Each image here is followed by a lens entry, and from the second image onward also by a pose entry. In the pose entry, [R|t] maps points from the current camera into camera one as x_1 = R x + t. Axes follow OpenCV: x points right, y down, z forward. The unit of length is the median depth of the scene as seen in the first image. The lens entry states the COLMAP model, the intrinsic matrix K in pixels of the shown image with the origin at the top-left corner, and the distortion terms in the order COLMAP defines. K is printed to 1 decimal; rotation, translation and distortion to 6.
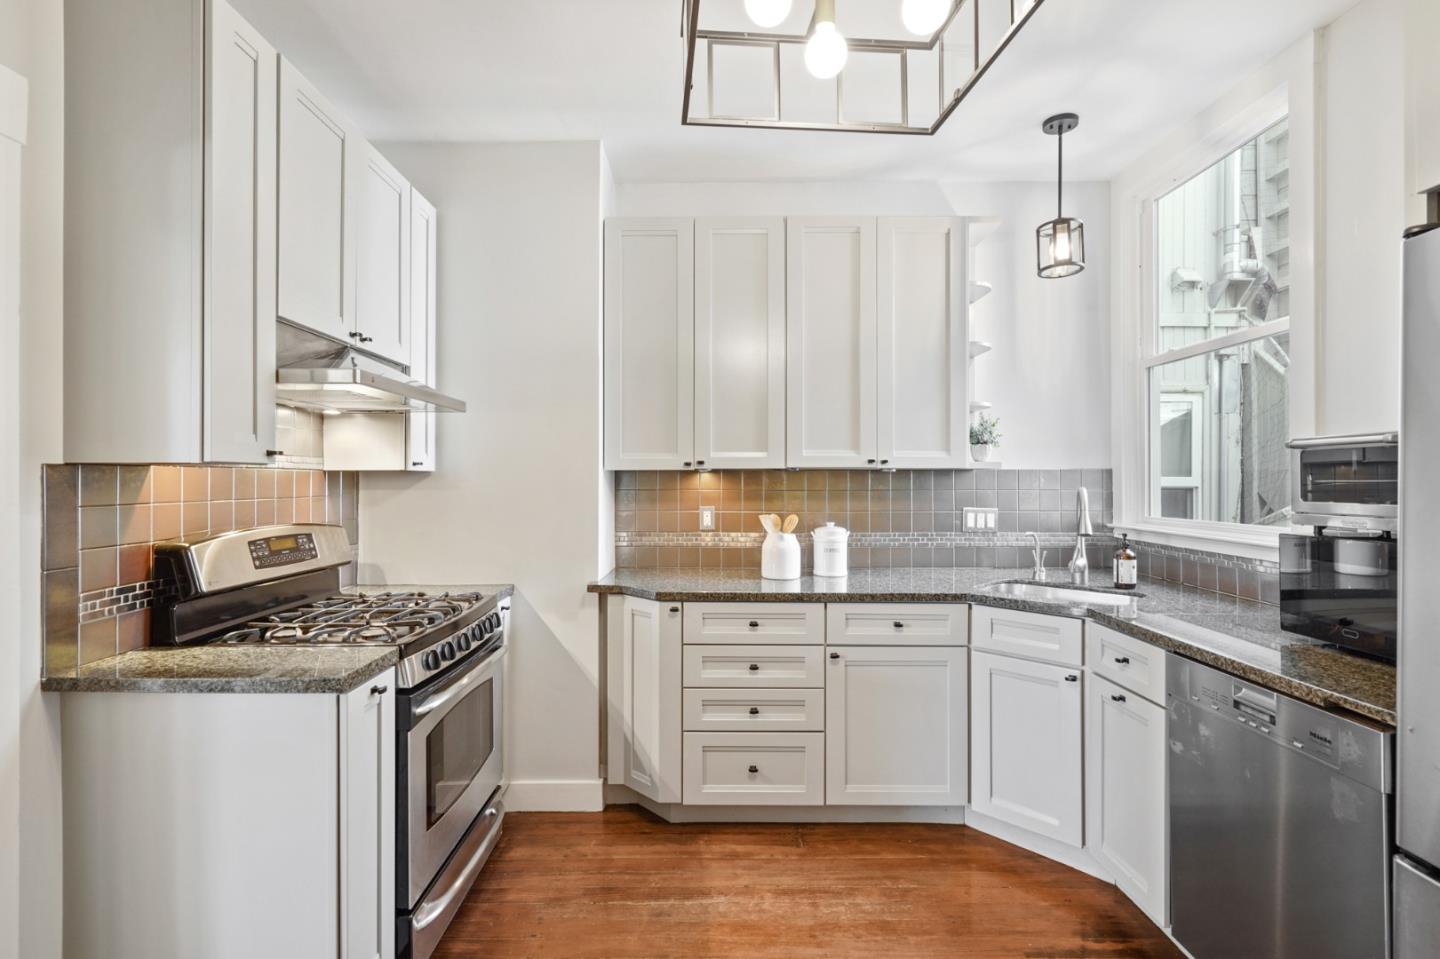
lens RADIAL K [[684.6, 0, 724.9], [0, 684.6, 480.4], [0, 0, 1]] dist [-0.001116, 0.001372]
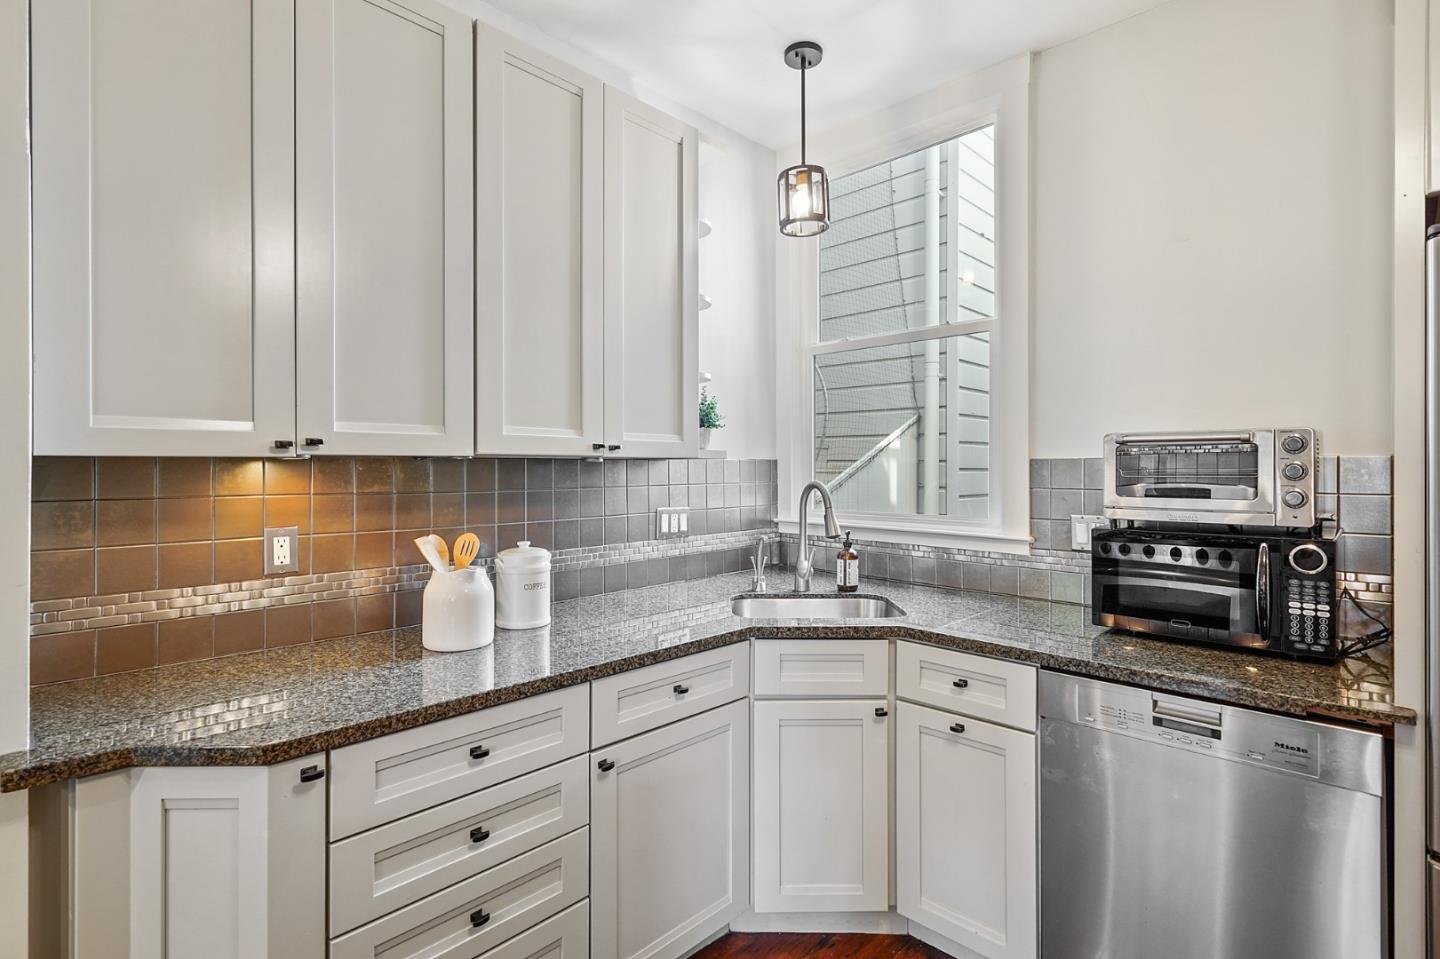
lens RADIAL K [[684.6, 0, 720.6], [0, 684.6, 469.9], [0, 0, 1]] dist [-0.001116, 0.001372]
pose [[0.699027, -0.003296, 0.715088, -0.192212], [0.001149, 0.999993, 0.003486, -0.007828], [-0.715094, -0.001615, 0.699026, 0.475478]]
